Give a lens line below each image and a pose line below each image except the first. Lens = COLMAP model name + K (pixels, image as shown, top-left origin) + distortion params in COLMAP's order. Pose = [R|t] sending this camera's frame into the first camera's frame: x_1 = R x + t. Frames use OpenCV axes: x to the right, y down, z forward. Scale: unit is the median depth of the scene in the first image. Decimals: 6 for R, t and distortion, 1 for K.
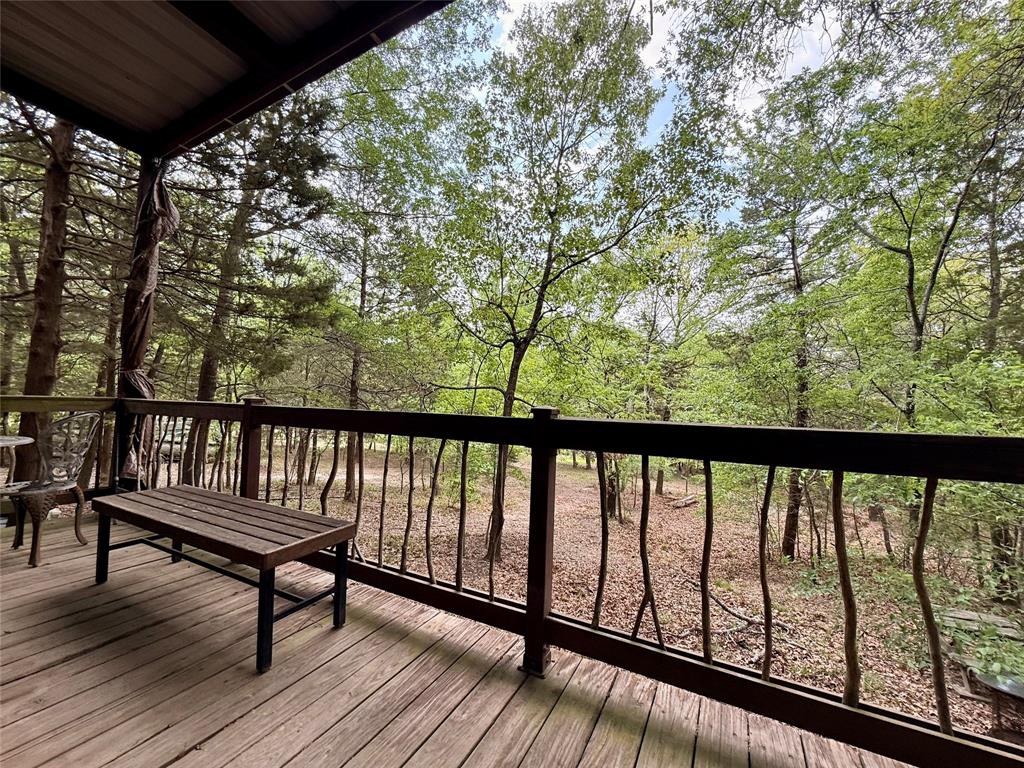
lens RADIAL K [[408.1, 0, 516.4], [0, 408.1, 387.7], [0, 0, 1]] dist [0.000678, -0.000378]
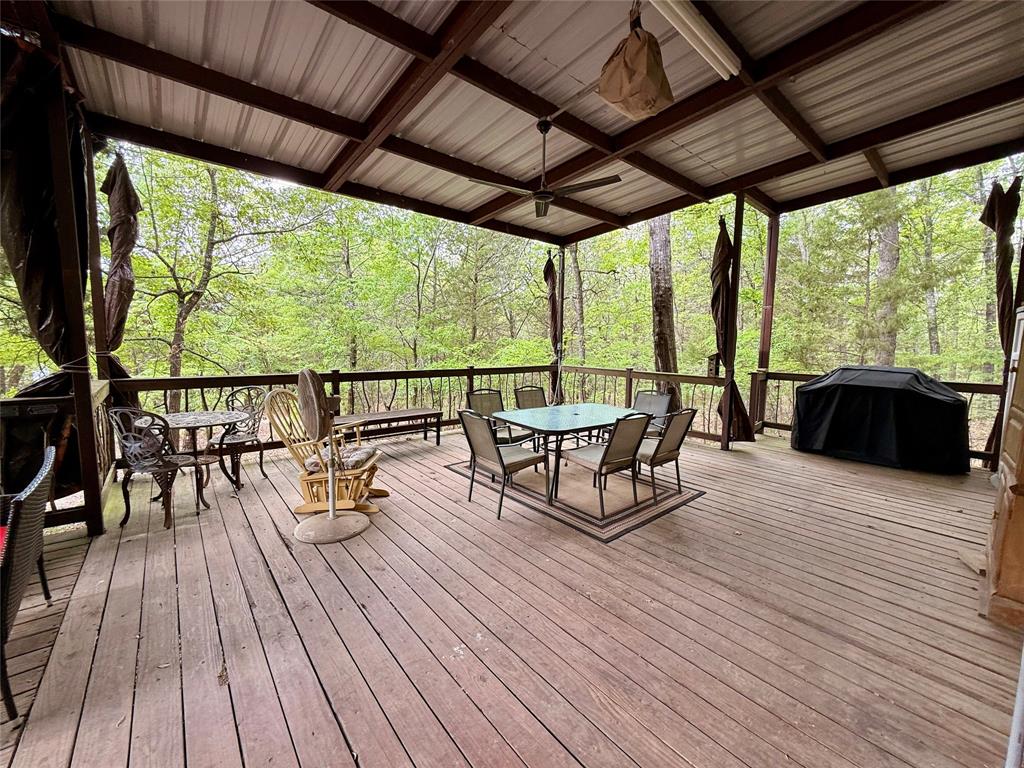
lens RADIAL K [[408.1, 0, 516.4], [0, 408.1, 387.7], [0, 0, 1]] dist [0.000678, -0.000378]
pose [[0.365506, -0.132468, 0.921335, -3.175260], [-0.042203, 0.986445, 0.158572, -0.351460], [-0.929852, -0.096842, 0.354962, -0.752170]]
